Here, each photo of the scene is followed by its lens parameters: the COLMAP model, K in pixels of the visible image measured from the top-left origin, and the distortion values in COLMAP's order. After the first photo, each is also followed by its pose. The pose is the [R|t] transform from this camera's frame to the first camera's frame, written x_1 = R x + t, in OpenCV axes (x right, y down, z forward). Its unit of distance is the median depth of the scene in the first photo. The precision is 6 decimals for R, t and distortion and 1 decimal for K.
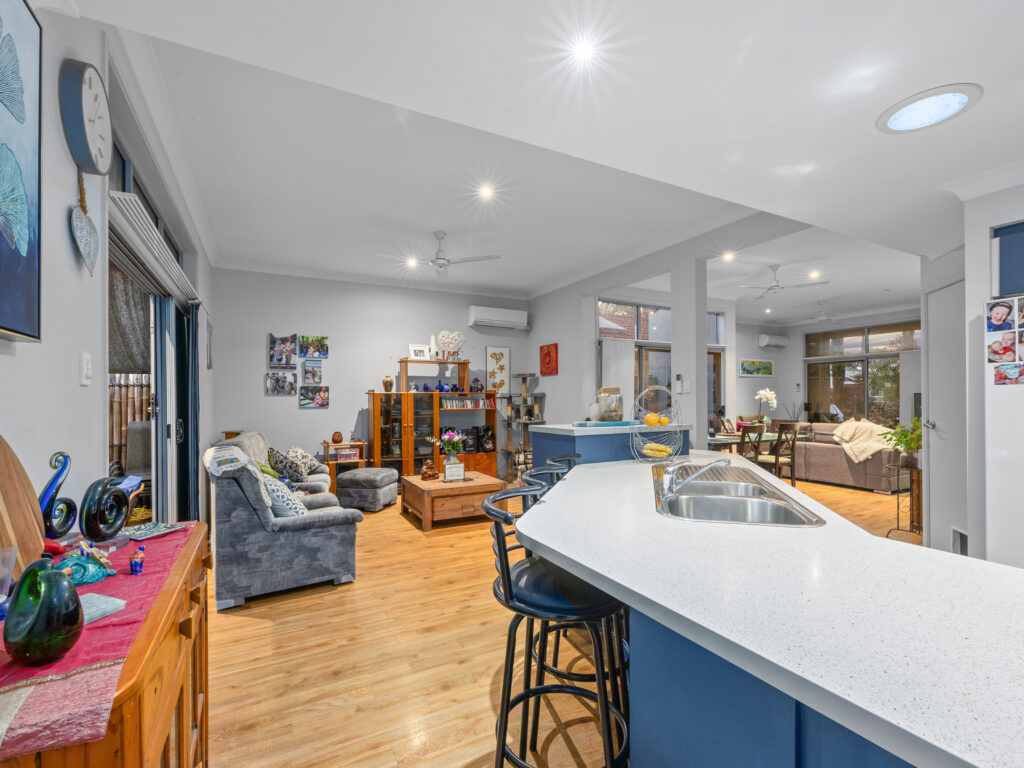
lens RADIAL K [[465.2, 0, 513.7], [0, 465.2, 400.7], [0, 0, 1]] dist [-0.005826, 0.000679]
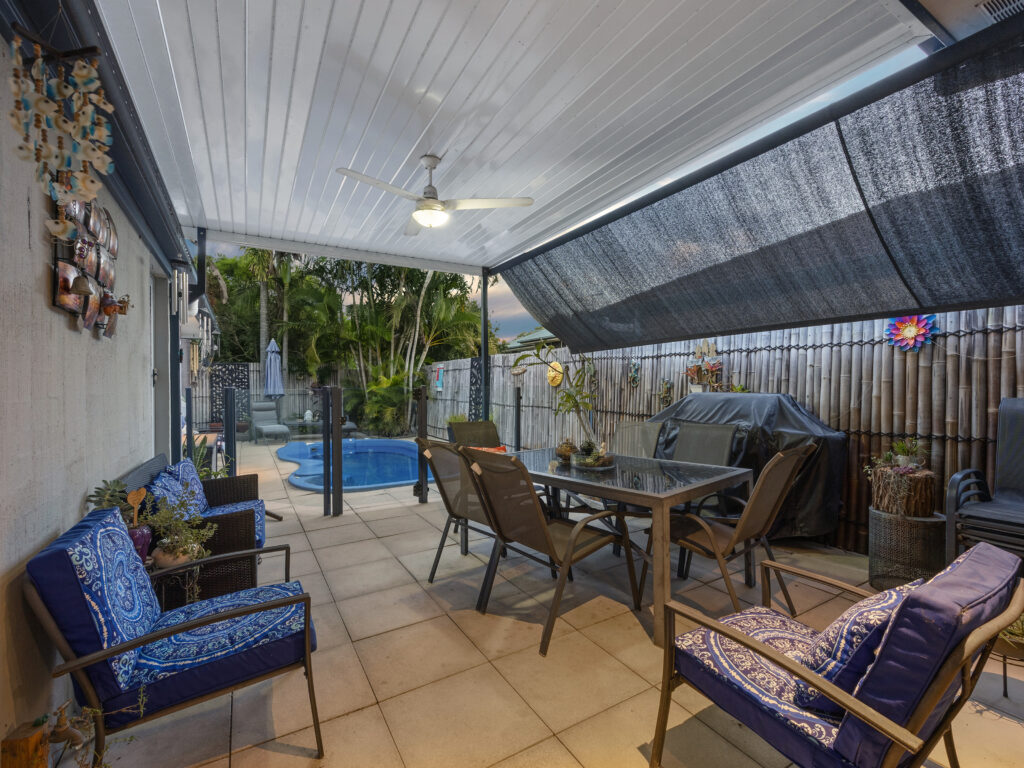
lens RADIAL K [[465.2, 0, 515.2], [0, 465.2, 386.5], [0, 0, 1]] dist [-0.005826, 0.000679]
pose [[0.048385, 0.012888, -0.998746, -0.289883], [0.001230, 0.999915, 0.012963, 0.021913], [0.998828, -0.001856, 0.048365, 0.368321]]
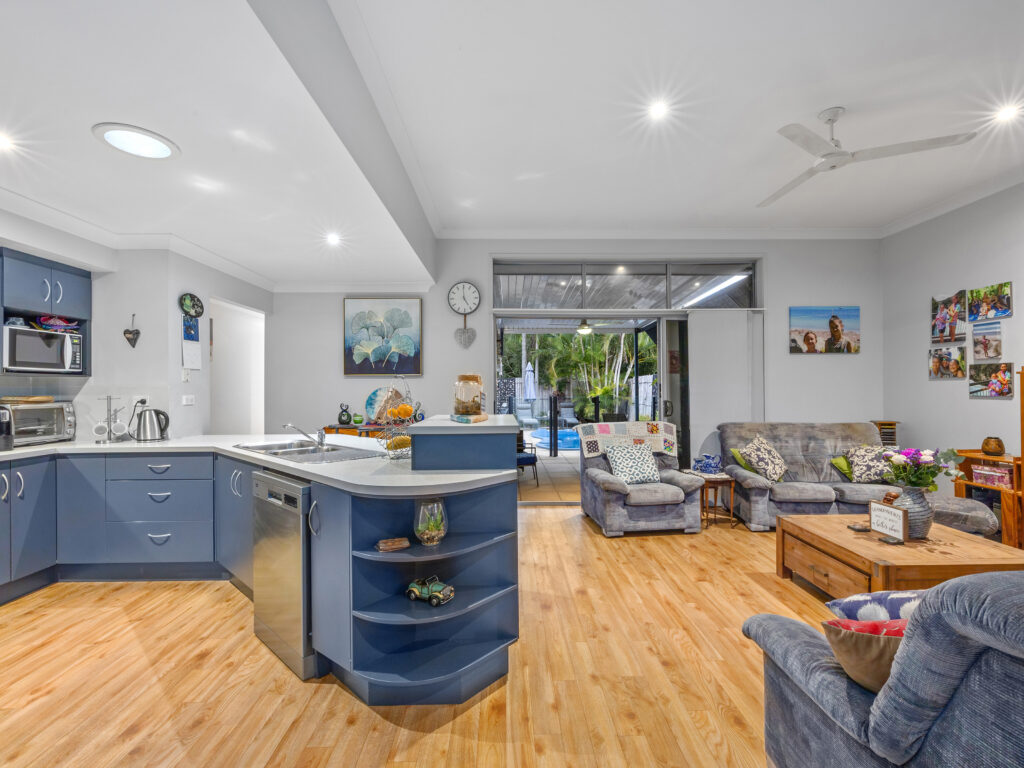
lens RADIAL K [[465.2, 0, 509.4], [0, 465.2, 389.2], [0, 0, 1]] dist [-0.005826, 0.000679]
pose [[-0.457781, 0.007755, -0.889031, 0.454930], [0.004768, 0.999969, 0.006268, -0.002983], [0.889052, -0.001370, -0.457804, 0.714036]]
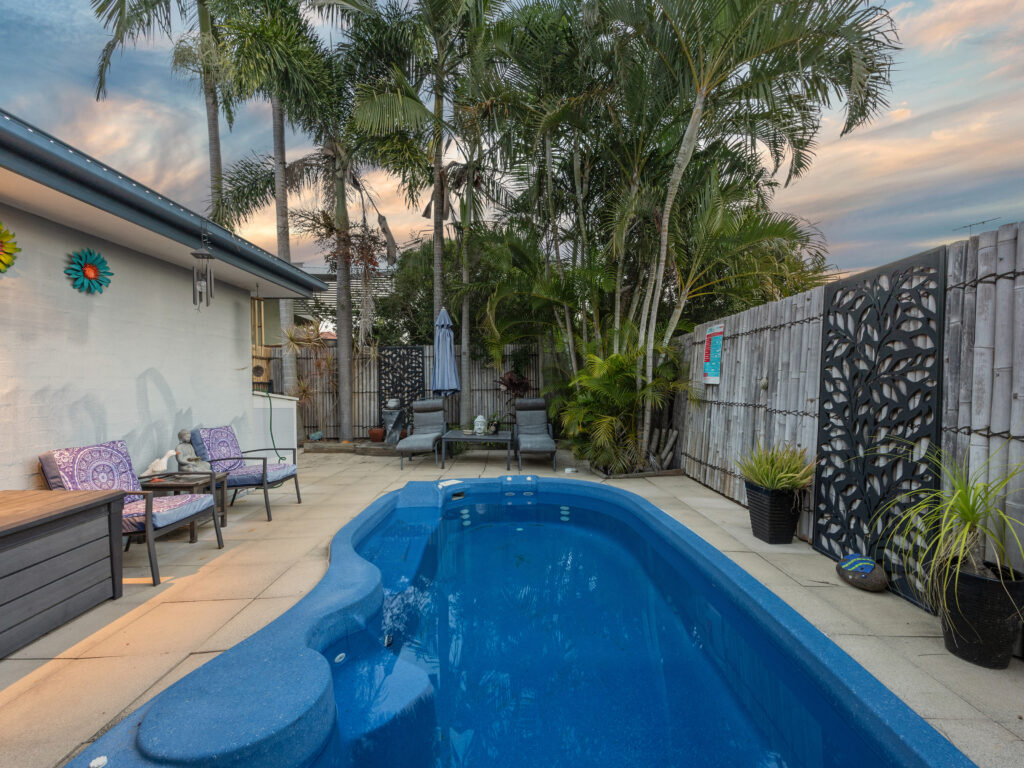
lens RADIAL K [[465.2, 0, 511.5], [0, 465.2, 382.4], [0, 0, 1]] dist [-0.005826, 0.000679]
pose [[-0.457682, 0.010956, -0.889049, -1.271836], [0.006994, 0.999938, 0.008722, 0.051533], [0.889089, -0.002226, -0.457730, 0.213300]]
